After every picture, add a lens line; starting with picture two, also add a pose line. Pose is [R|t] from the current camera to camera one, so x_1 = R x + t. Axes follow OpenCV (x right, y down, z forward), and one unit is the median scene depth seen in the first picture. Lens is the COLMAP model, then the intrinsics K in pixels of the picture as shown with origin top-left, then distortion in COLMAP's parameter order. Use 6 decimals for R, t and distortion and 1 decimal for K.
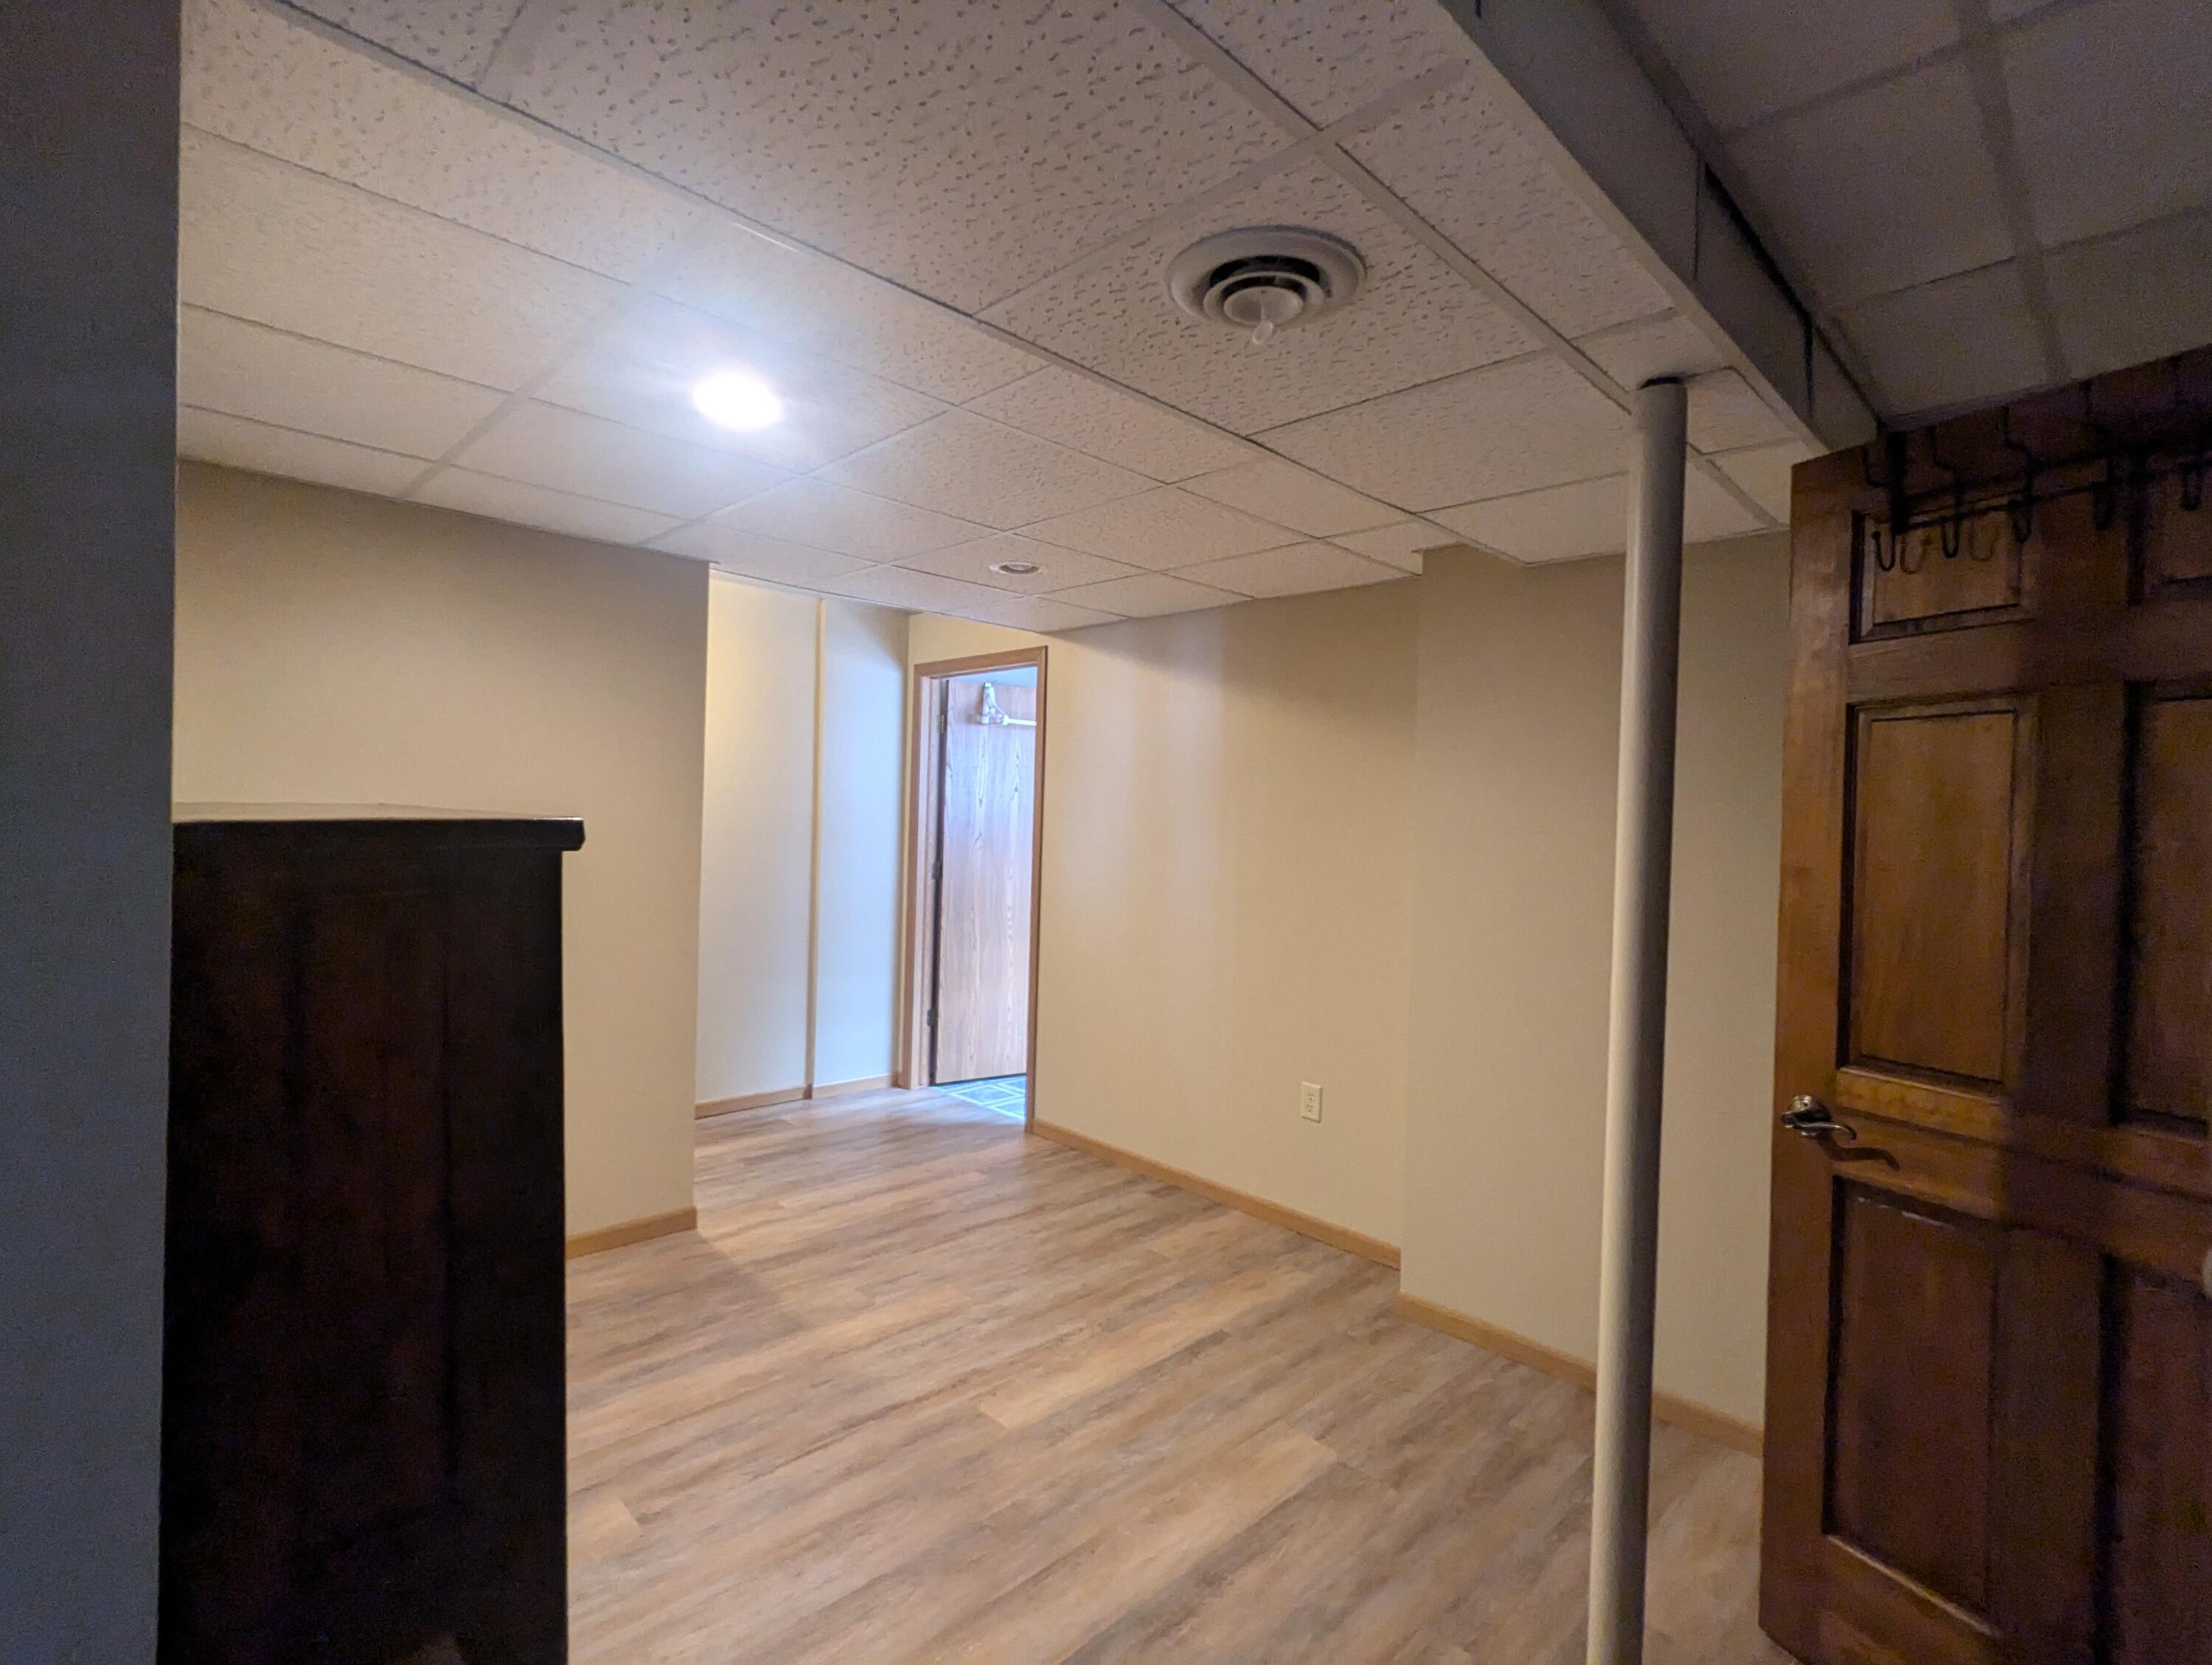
lens RADIAL K [[1044.8, 0, 1106.9], [0, 1044.8, 828.6], [0, 0, 1]] dist [0.001308, 0.001381]
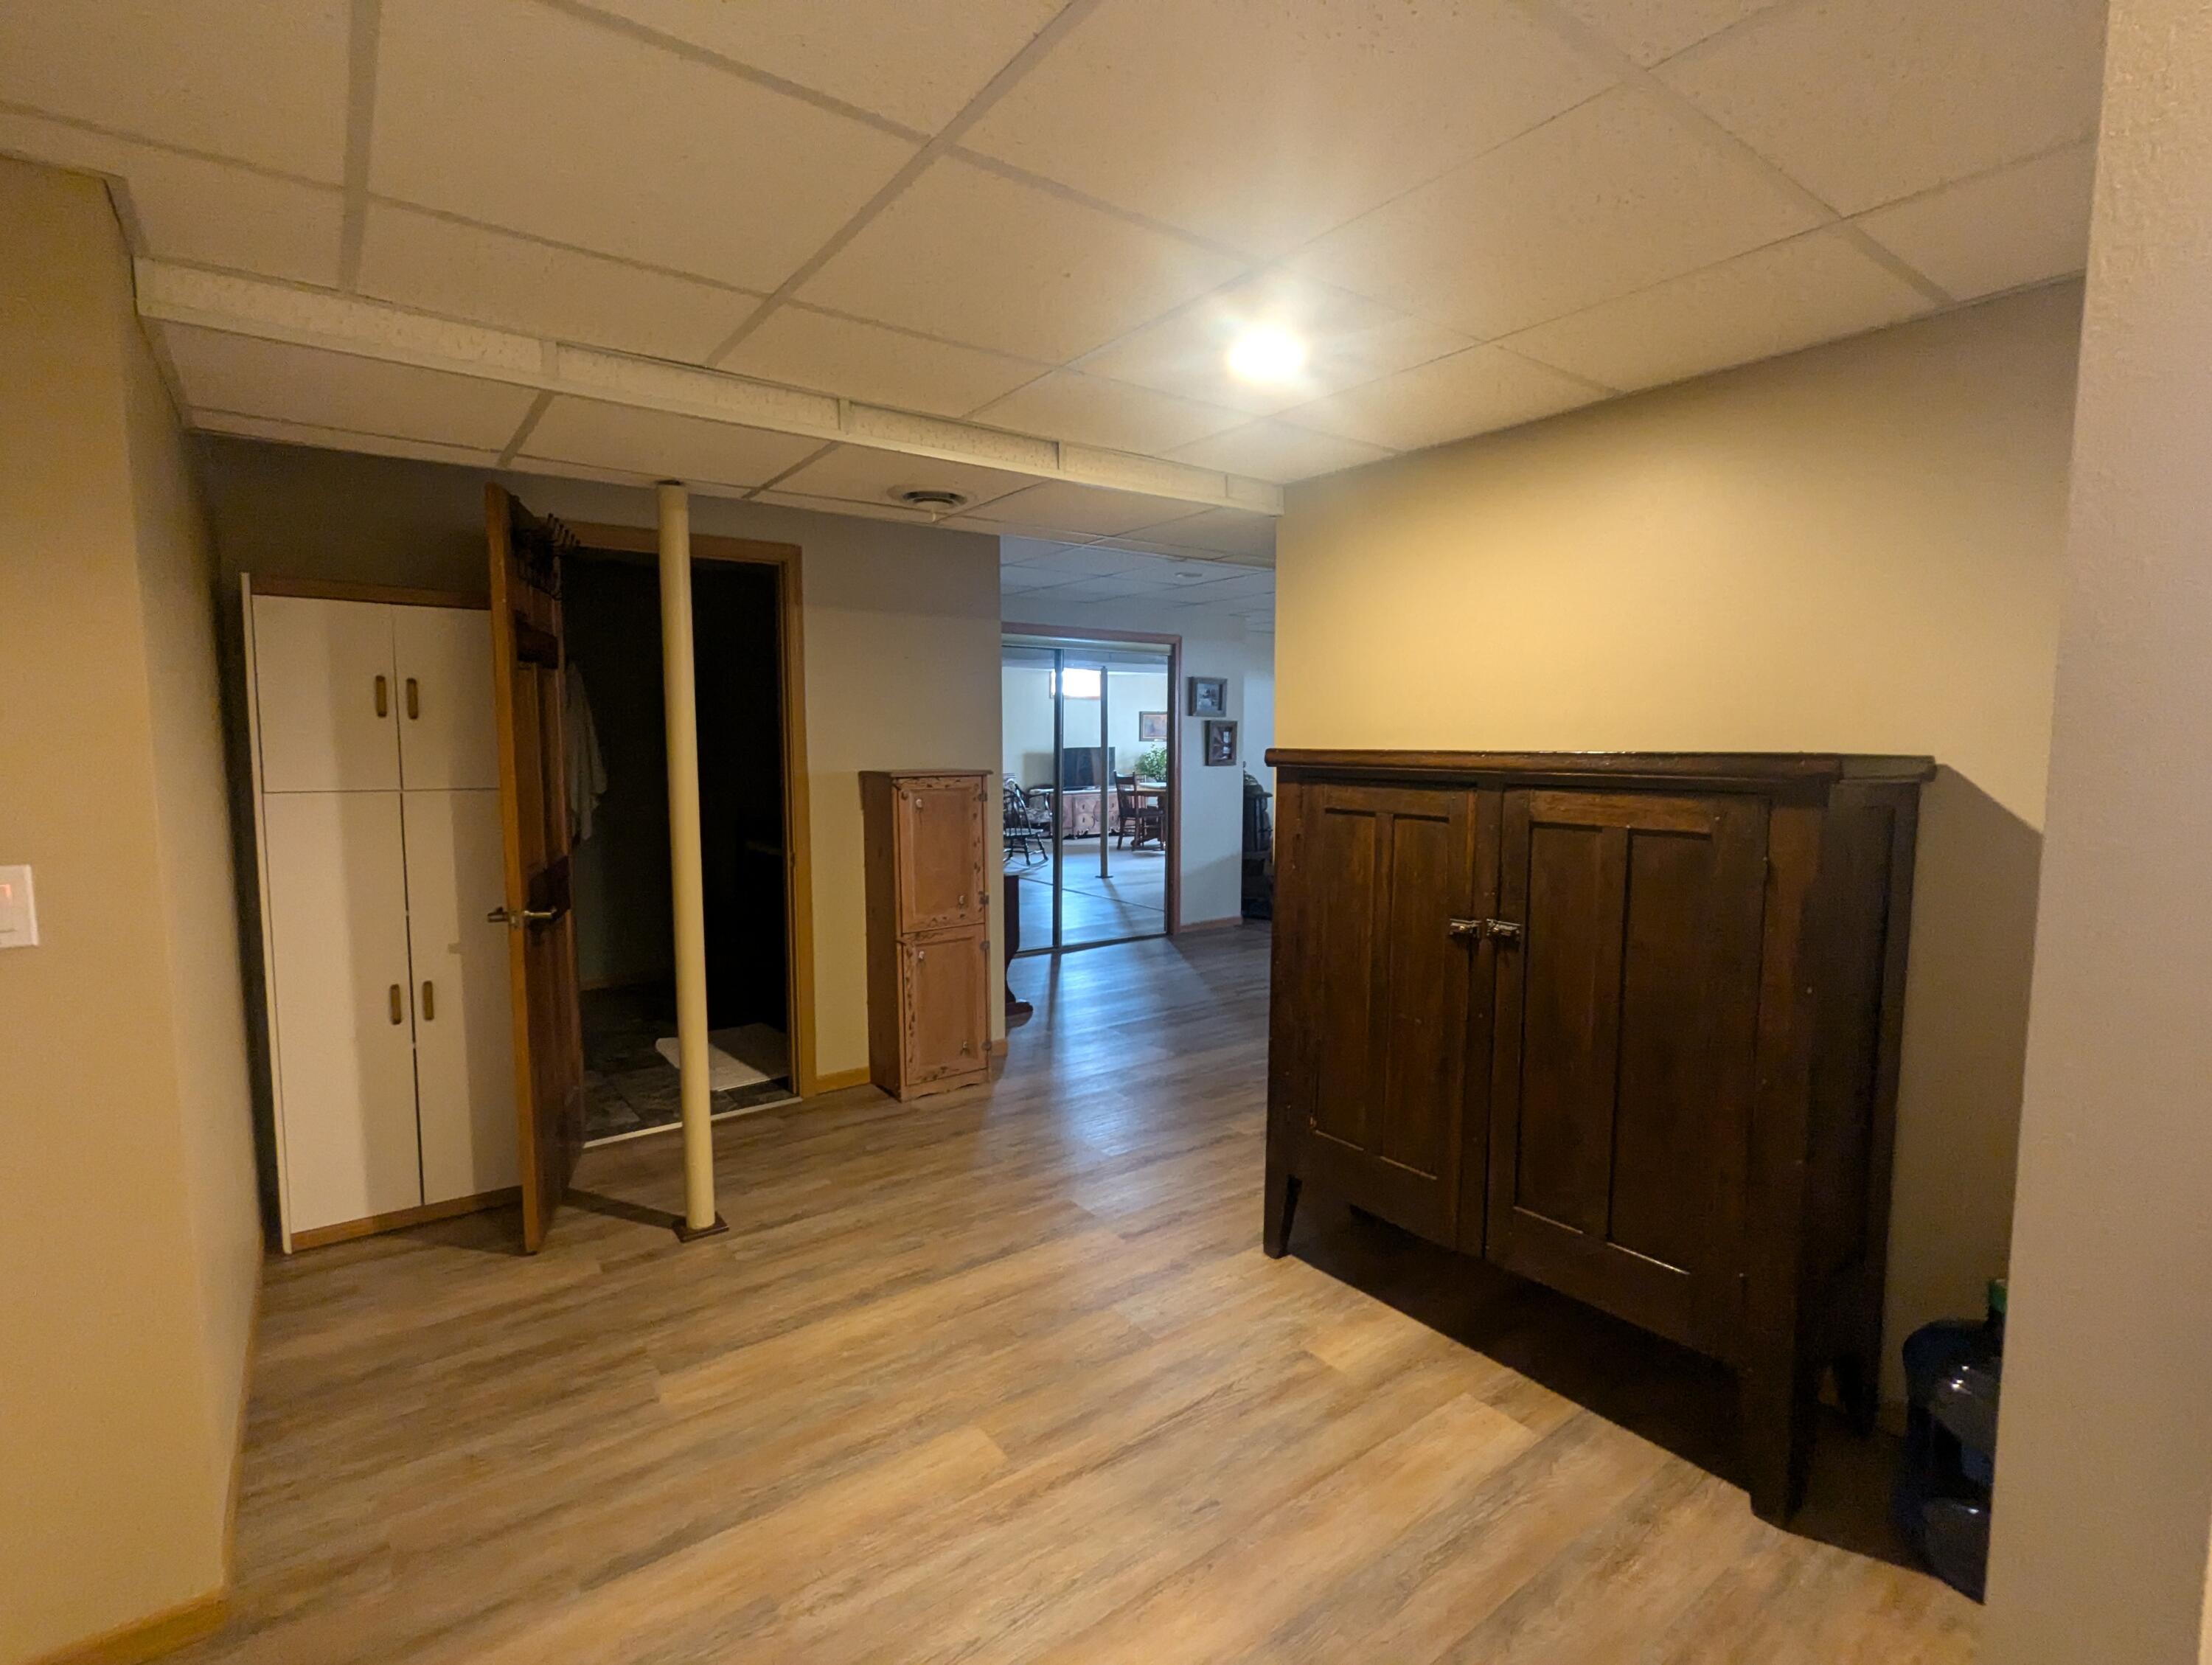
lens RADIAL K [[1044.8, 0, 1107.7], [0, 1044.8, 830.9], [0, 0, 1]] dist [0.001308, 0.001381]
pose [[-0.990870, -0.040301, 0.128660, -0.302193], [-0.027553, 0.994669, 0.099366, -0.026915], [-0.131979, 0.094914, -0.986698, 1.839139]]
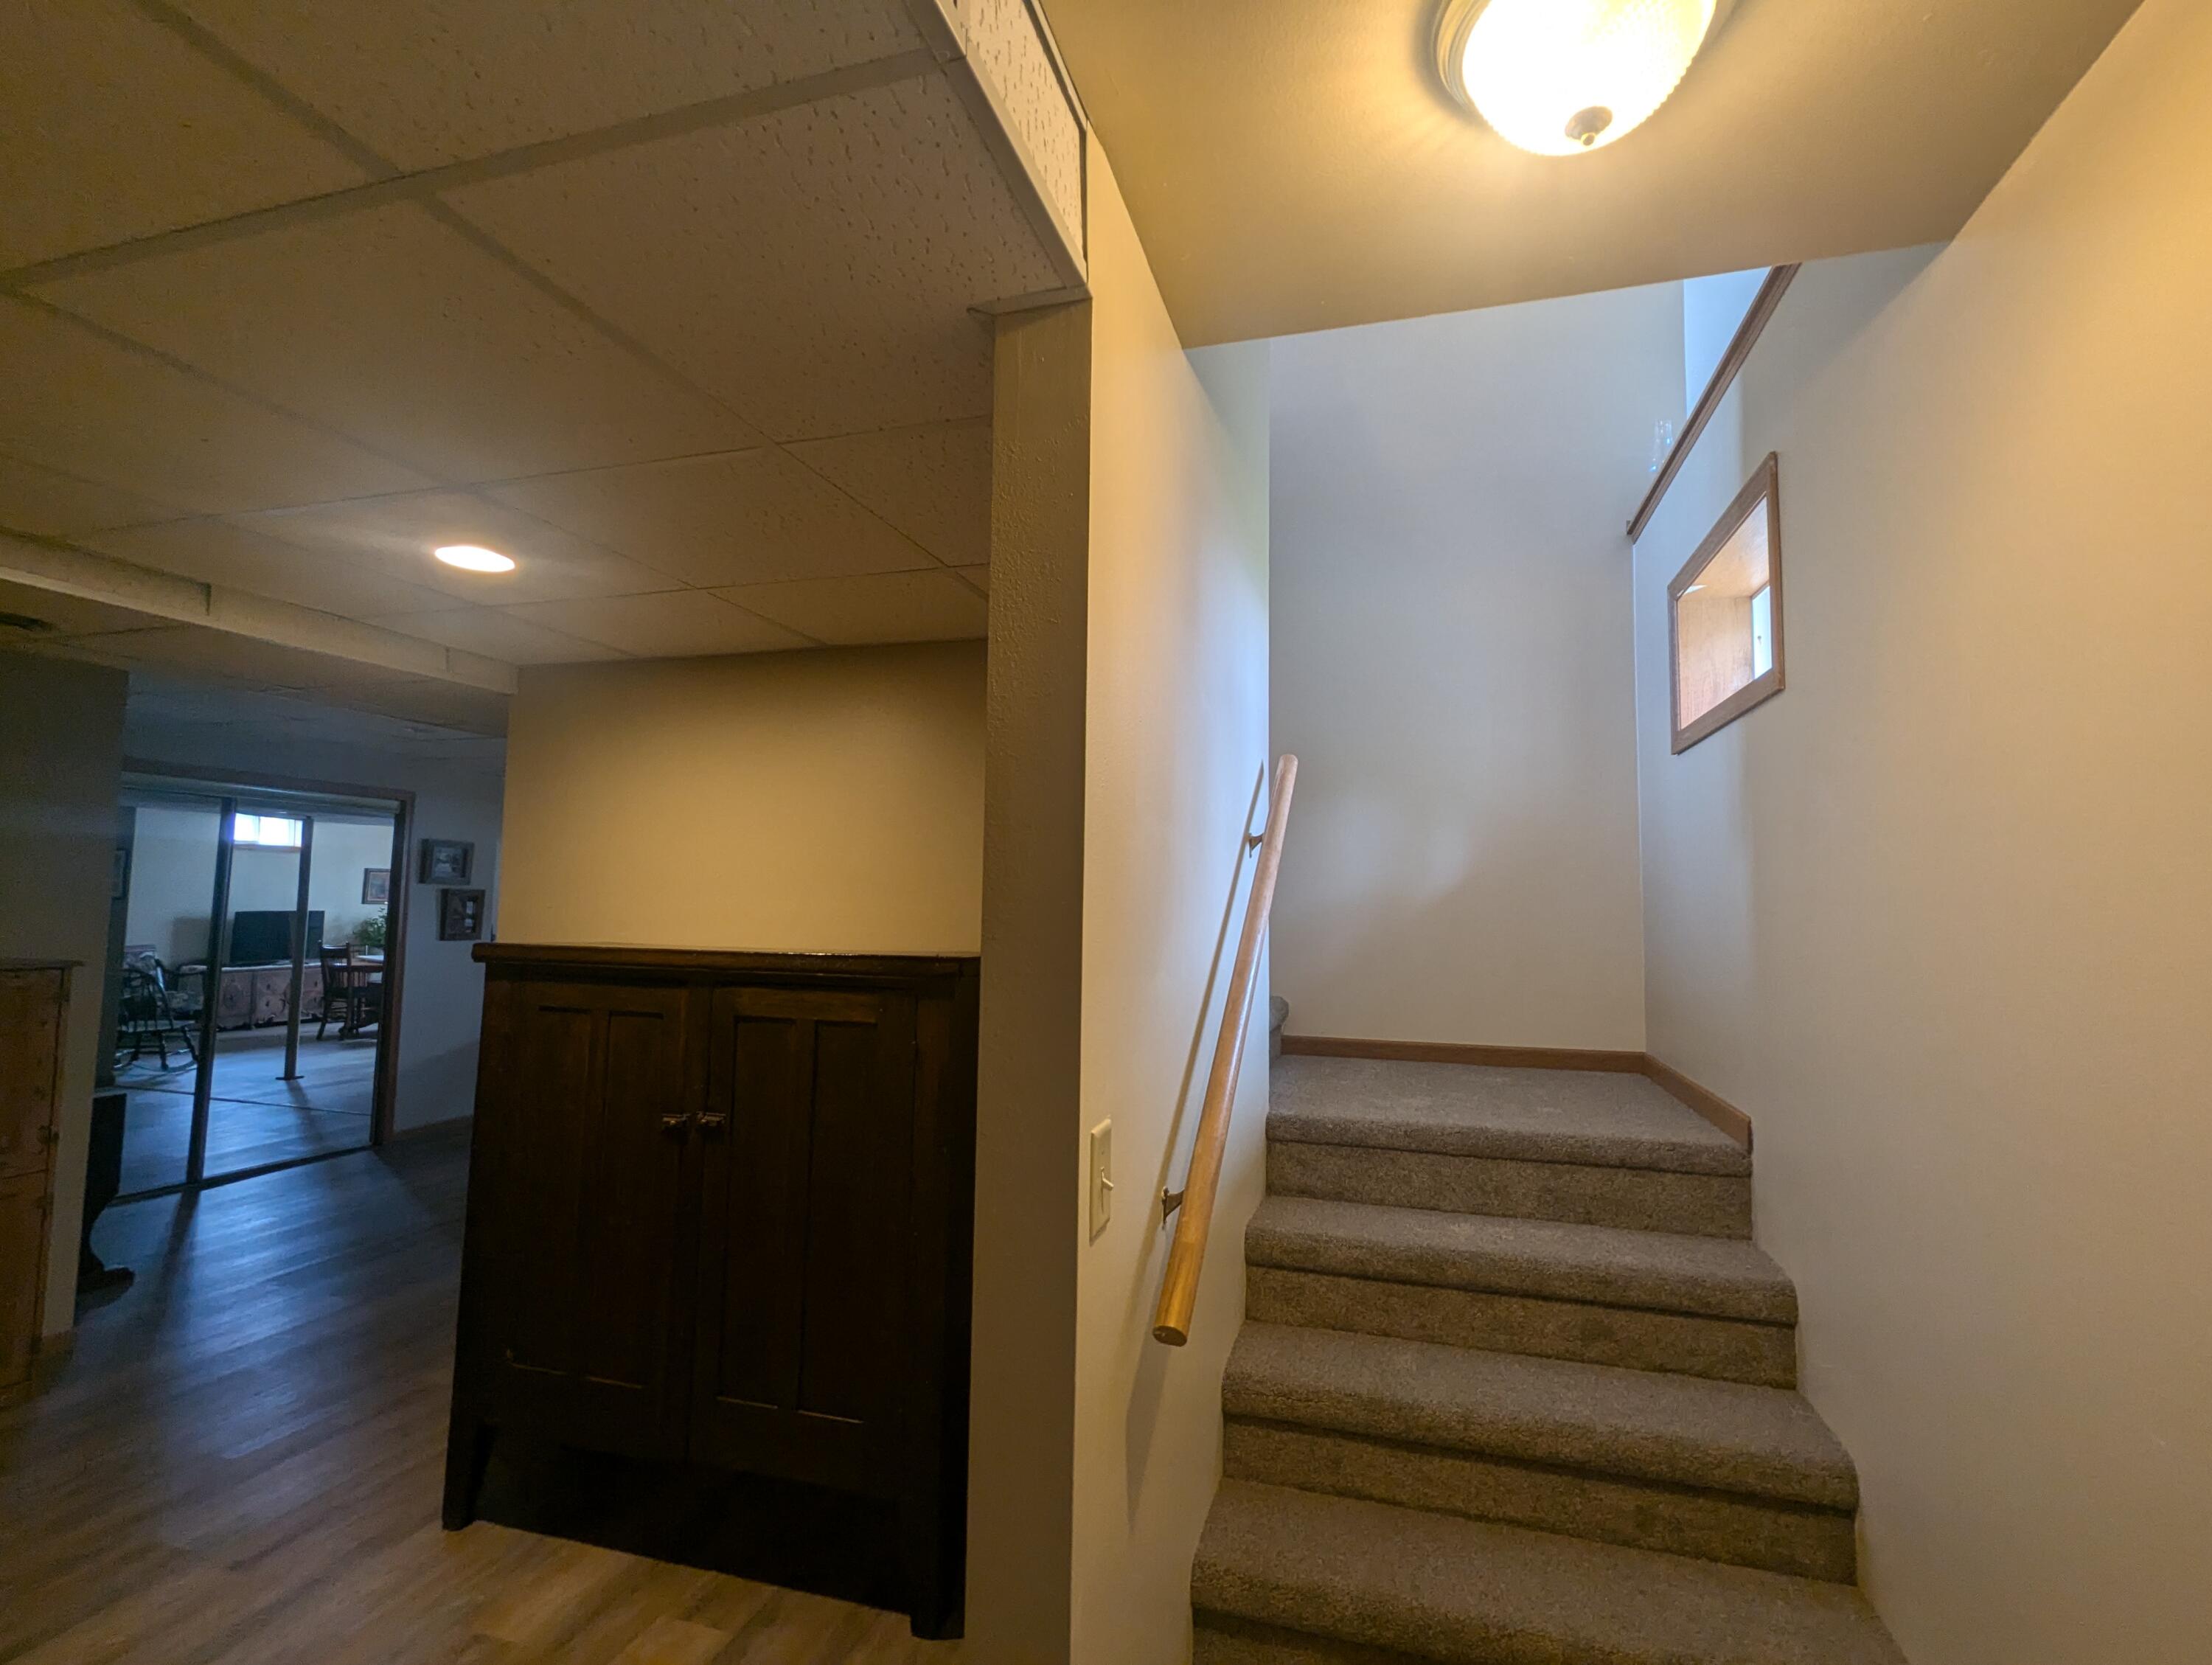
lens RADIAL K [[1044.8, 0, 1101.1], [0, 1044.8, 835.3], [0, 0, 1]] dist [0.001308, 0.001381]
pose [[-0.874490, -0.075788, -0.479086, -0.367435], [-0.045447, 0.996175, -0.074632, -0.068738], [0.482909, -0.043492, -0.874590, 1.933938]]
